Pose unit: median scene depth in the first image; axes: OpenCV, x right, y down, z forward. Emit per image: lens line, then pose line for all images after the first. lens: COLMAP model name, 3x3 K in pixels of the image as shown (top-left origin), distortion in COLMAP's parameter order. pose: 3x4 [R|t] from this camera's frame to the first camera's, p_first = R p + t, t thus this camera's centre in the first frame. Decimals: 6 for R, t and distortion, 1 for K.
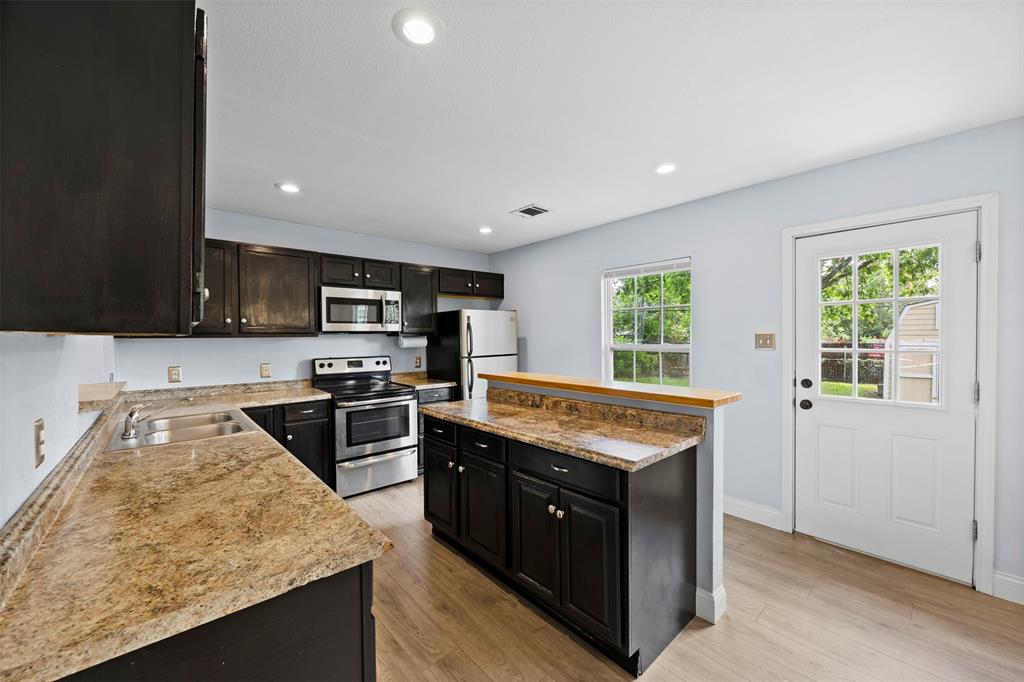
lens RADIAL K [[399.4, 0, 515.2], [0, 399.4, 345.1], [0, 0, 1]] dist [-0.001657, 0.000042]
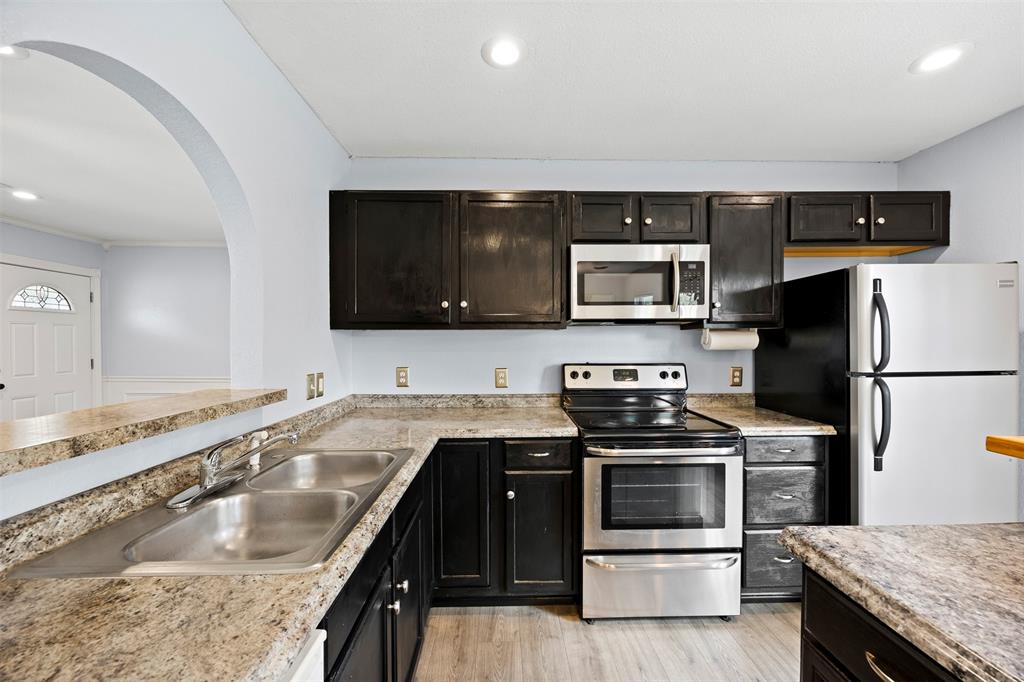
lens RADIAL K [[399.4, 0, 511.6], [0, 399.4, 347.6], [0, 0, 1]] dist [-0.001657, 0.000042]
pose [[0.762958, 0.015739, -0.646257, -0.146135], [-0.016939, 0.999847, 0.004353, 0.006656], [0.646227, 0.007626, 0.763107, 0.438614]]
